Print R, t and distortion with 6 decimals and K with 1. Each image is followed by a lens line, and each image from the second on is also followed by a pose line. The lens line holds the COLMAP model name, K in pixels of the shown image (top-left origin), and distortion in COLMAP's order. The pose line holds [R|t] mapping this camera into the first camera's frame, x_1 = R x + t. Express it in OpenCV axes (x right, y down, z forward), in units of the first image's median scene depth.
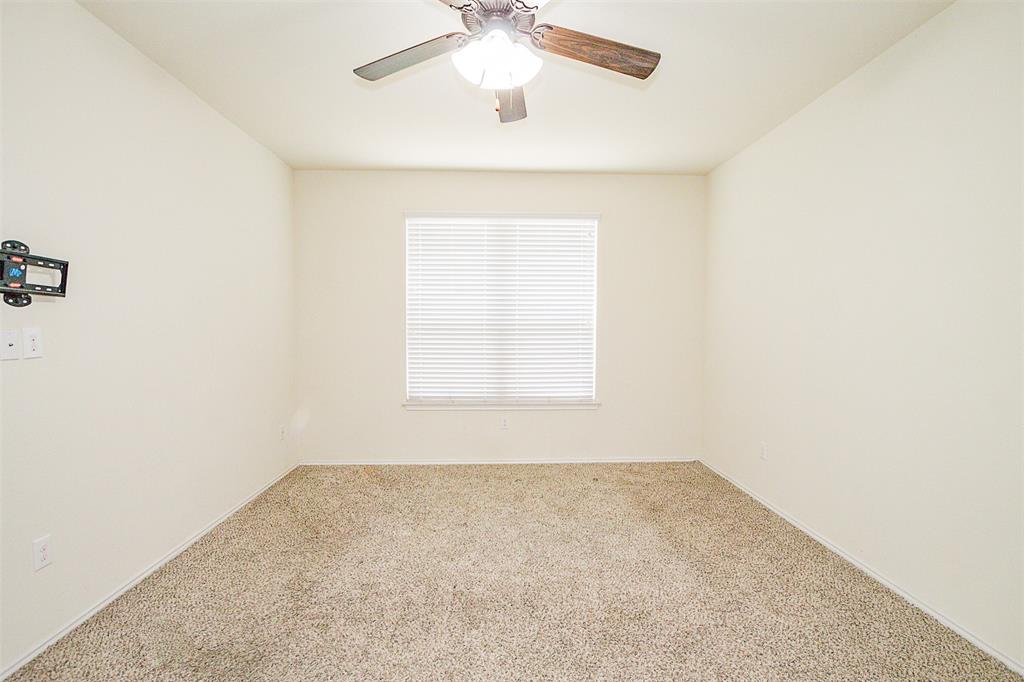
lens RADIAL K [[485.9, 0, 513.7], [0, 485.9, 351.0], [0, 0, 1]] dist [-0.002592, 0.001222]
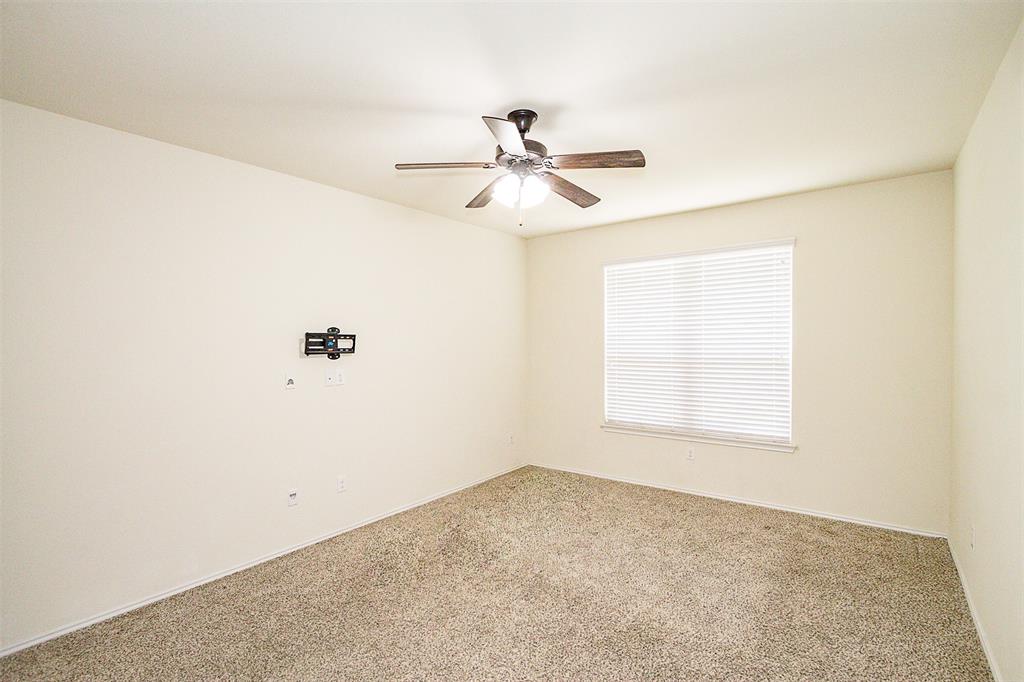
lens RADIAL K [[485.9, 0, 513.7], [0, 485.9, 351.0], [0, 0, 1]] dist [-0.002592, 0.001222]
pose [[0.766518, 0.002843, -0.642216, 0.358337], [-0.019607, 0.999628, -0.018977, -0.043065], [0.641923, 0.027139, 0.766289, -0.032228]]
